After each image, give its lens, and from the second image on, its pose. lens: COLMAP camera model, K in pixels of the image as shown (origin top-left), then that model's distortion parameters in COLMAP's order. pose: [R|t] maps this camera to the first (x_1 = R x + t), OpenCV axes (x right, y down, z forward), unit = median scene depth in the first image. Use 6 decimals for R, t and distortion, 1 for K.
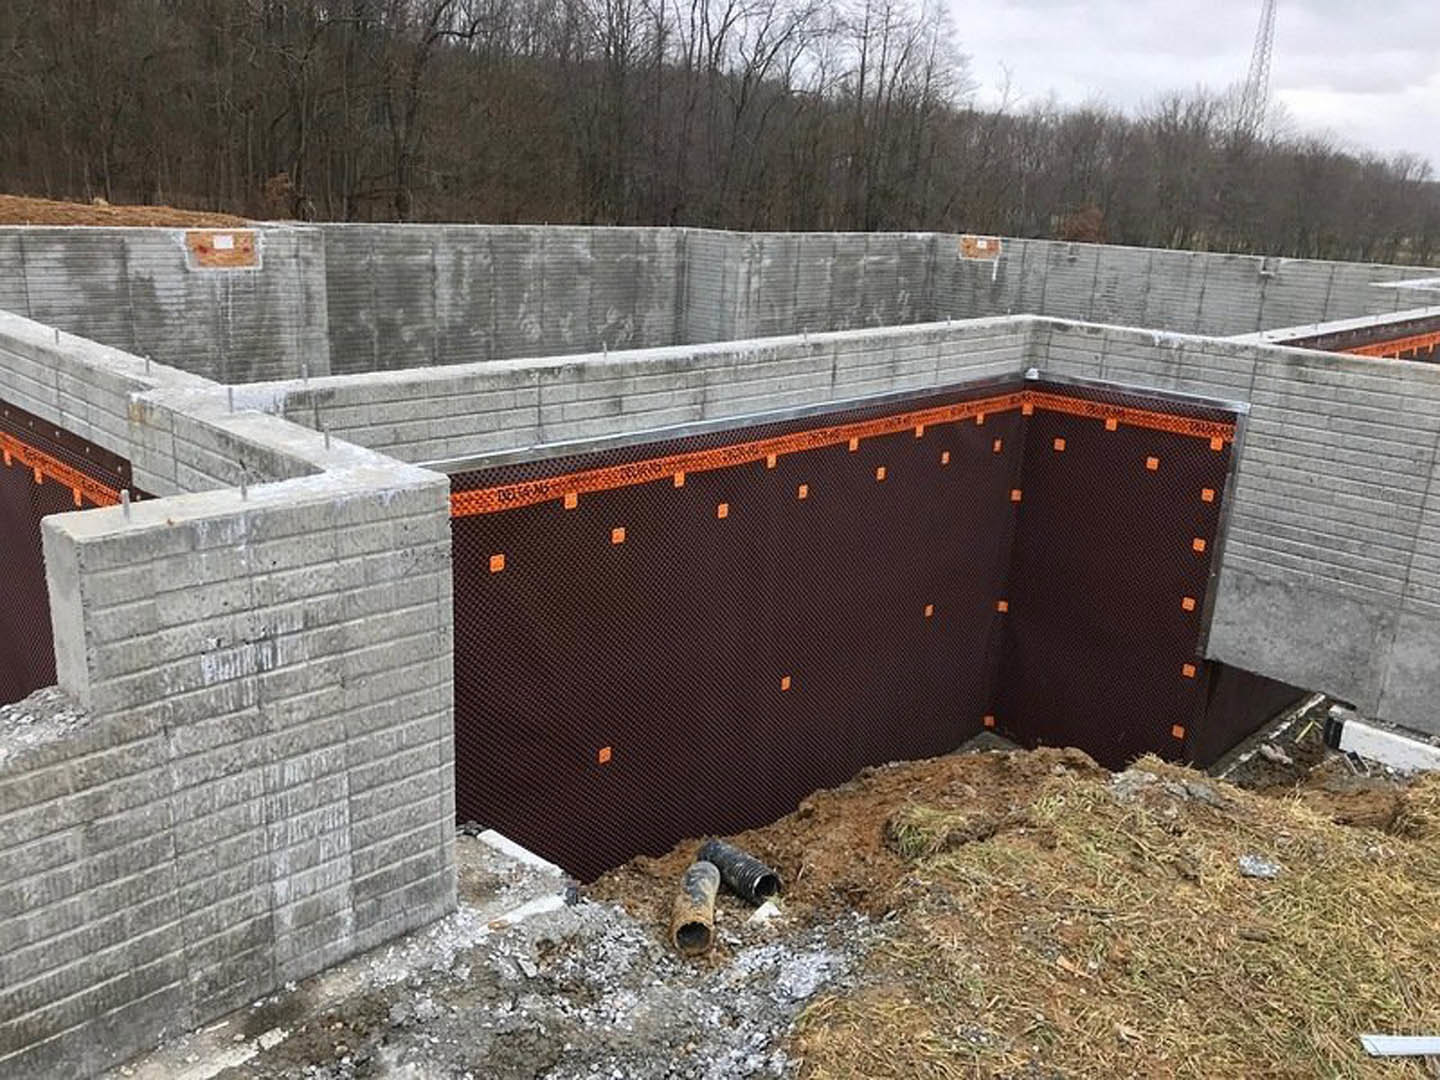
lens RADIAL K [[1217.0, 0, 719.5], [0, 1217.0, 534.2], [0, 0, 1]] dist [0.045778, -0.007554]
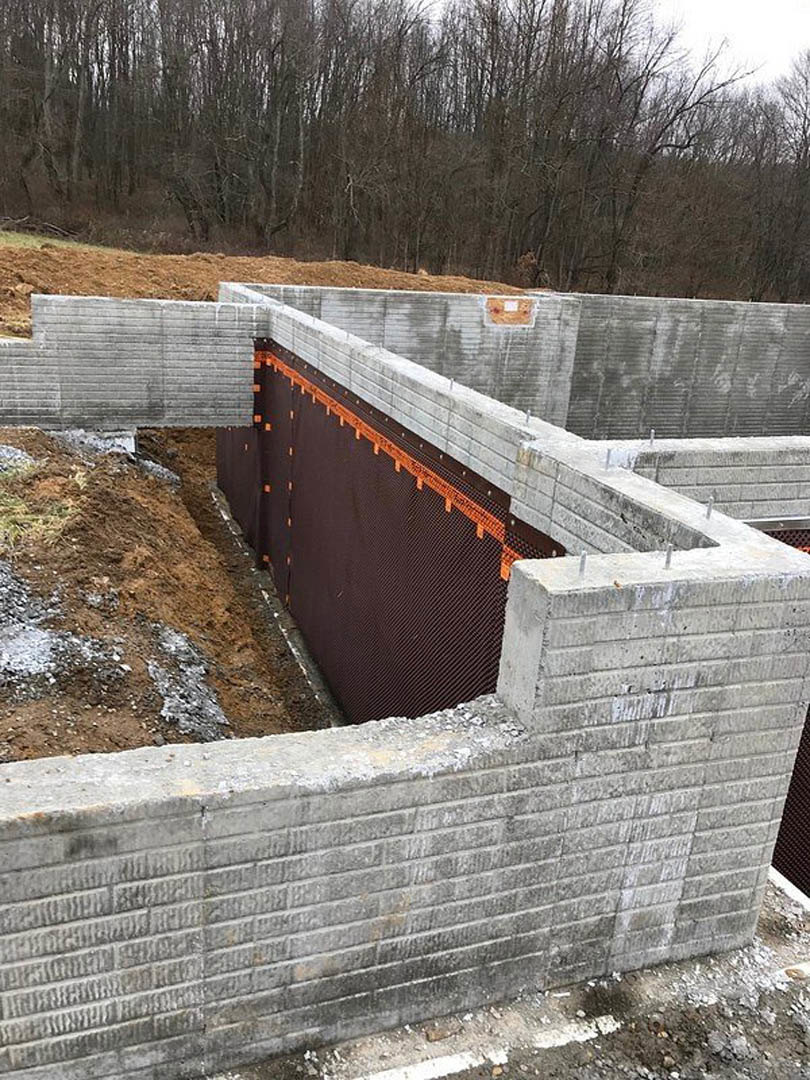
lens RADIAL K [[912.7, 0, 405.0], [0, 912.7, 540.0], [0, 0, 1]] dist [0.045778, -0.007554]
pose [[0.900497, 0.156172, -0.405852, -0.243778], [-0.149636, 0.987575, 0.048008, -0.053136], [0.408307, 0.017499, 0.912677, 0.115310]]
